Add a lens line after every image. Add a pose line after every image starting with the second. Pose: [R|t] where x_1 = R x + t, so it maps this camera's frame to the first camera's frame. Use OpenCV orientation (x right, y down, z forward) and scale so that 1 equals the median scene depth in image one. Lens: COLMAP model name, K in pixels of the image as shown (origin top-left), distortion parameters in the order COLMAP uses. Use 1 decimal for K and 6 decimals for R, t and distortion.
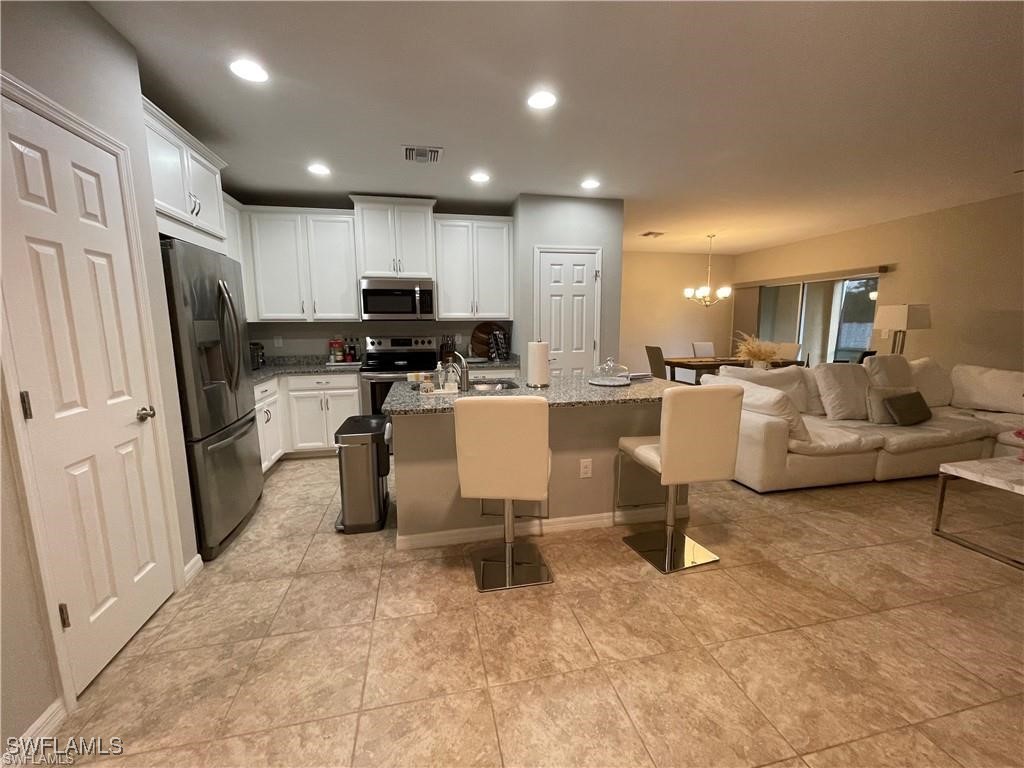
lens RADIAL K [[412.5, 0, 508.1], [0, 412.5, 381.4], [0, 0, 1]] dist [-0.004095, 0.001074]
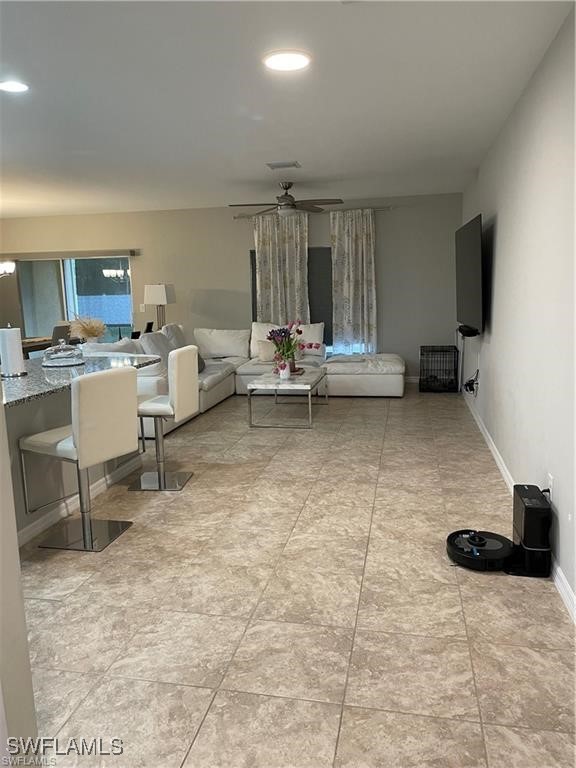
lens RADIAL K [[578.4, 0, 286.6], [0, 578.4, 382.8], [0, 0, 1]] dist [0.068288, -0.083251]
pose [[0.404056, -0.151937, 0.902028, -1.025409], [0.152916, 0.983452, 0.097154, -0.006319], [-0.901862, 0.098679, 0.420603, -0.127538]]
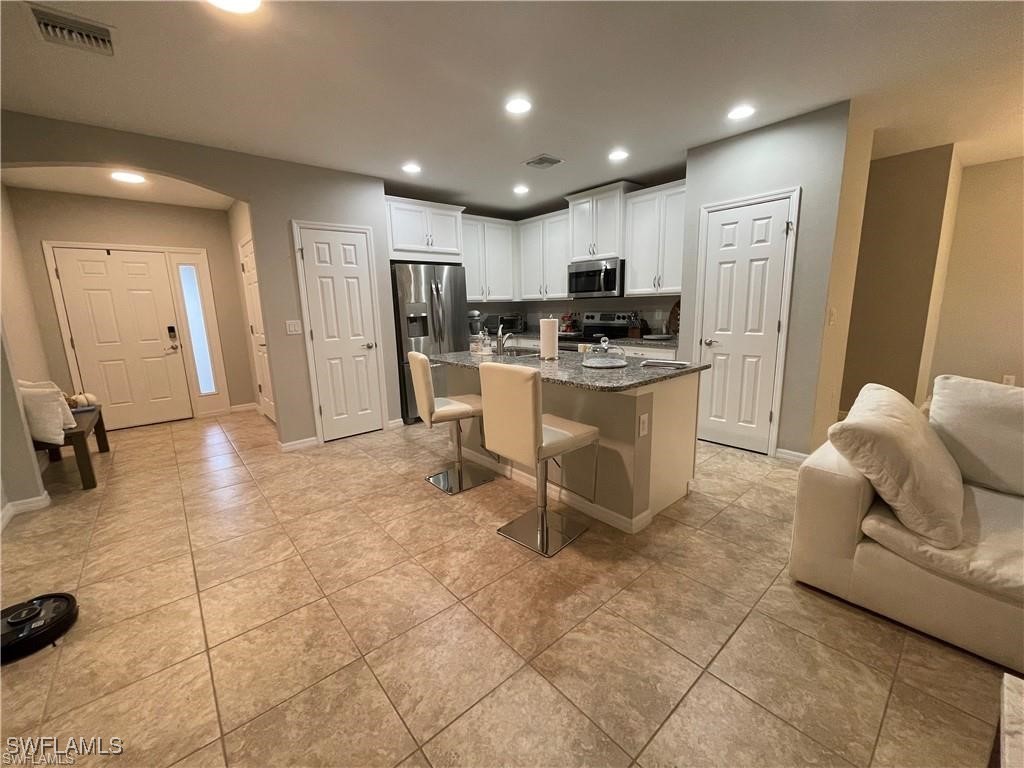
lens RADIAL K [[412.5, 0, 510.6], [0, 412.5, 380.3], [0, 0, 1]] dist [-0.004095, 0.001074]
pose [[0.478674, 0.152760, -0.864602, 1.163811], [-0.100408, 0.987812, 0.118939, -0.061882], [0.872233, 0.029880, 0.488178, 0.437151]]
